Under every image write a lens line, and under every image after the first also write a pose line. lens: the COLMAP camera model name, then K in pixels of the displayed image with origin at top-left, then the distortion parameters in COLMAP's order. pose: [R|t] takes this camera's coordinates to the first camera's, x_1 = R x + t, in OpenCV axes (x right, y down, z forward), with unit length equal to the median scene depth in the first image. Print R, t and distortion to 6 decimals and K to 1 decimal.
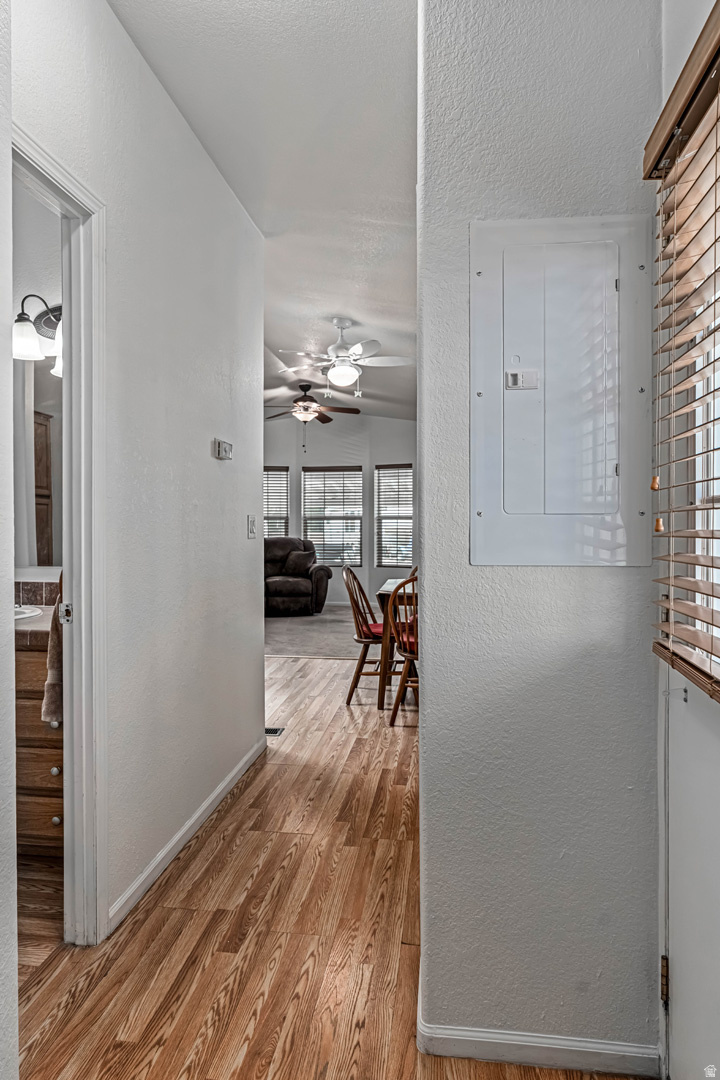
lens RADIAL K [[641.6, 0, 356.5], [0, 641.6, 542.1], [0, 0, 1]] dist [0.001541, 0.001067]
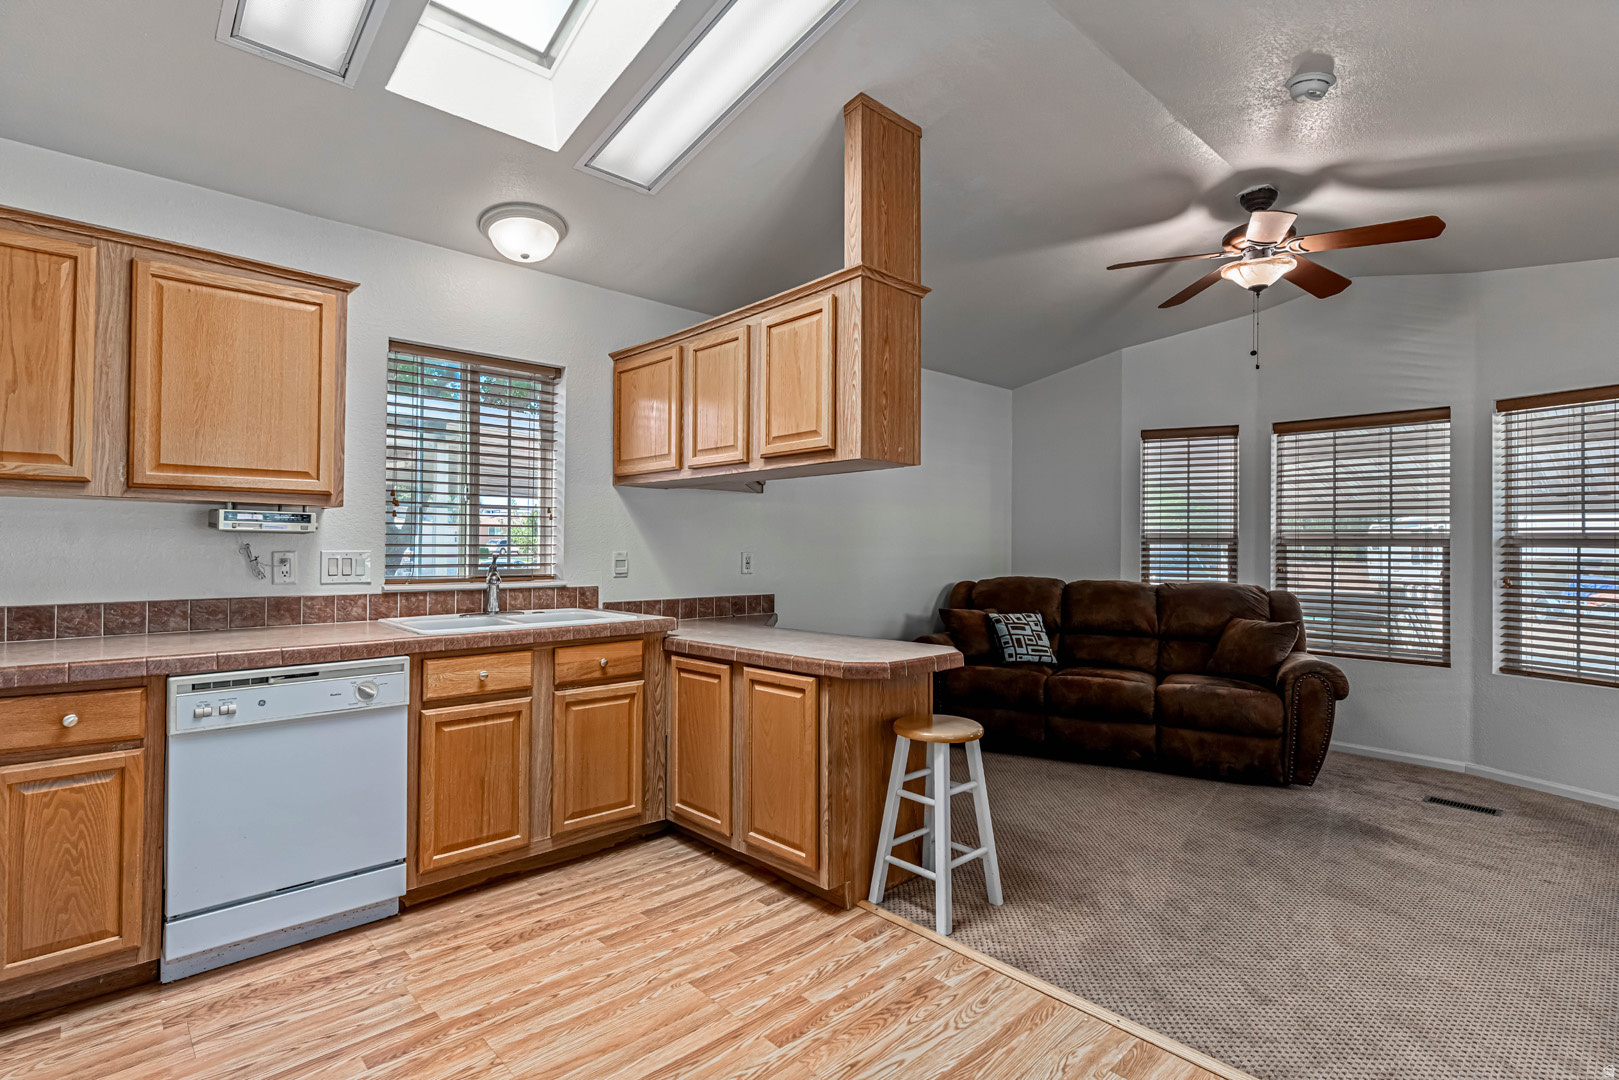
lens RADIAL K [[788.5, 0, 801.2], [0, 788.5, 533.7], [0, 0, 1]] dist [0.004029, 0.000440]
pose [[0.778678, 0.001953, -0.627420, 0.014523], [-0.028254, 0.999090, -0.031956, -0.073598], [0.626787, 0.042611, 0.778025, 1.808054]]
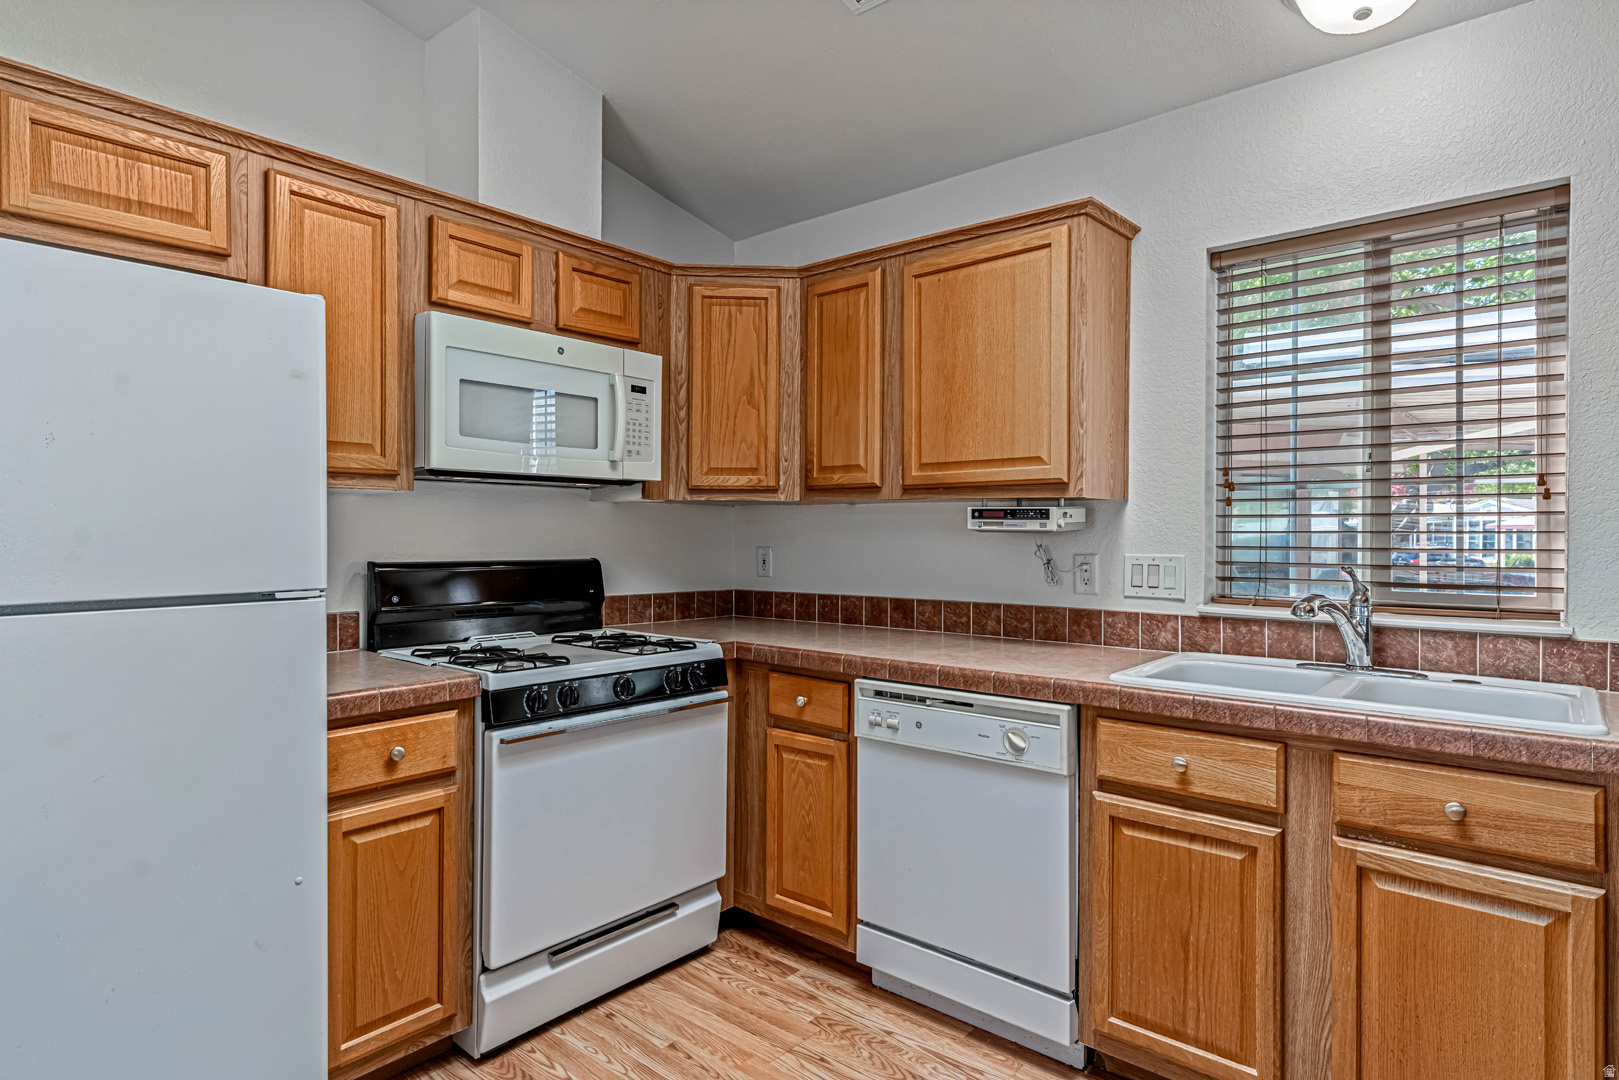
lens RADIAL K [[874.4, 0, 800.9], [0, 874.4, 533.2], [0, 0, 1]] dist [0.003880, 0.000287]
pose [[-0.534492, 0.000640, -0.845173, -0.288534], [-0.025964, 0.999515, 0.017177, -0.104049], [0.844775, 0.031124, -0.534216, 2.693434]]
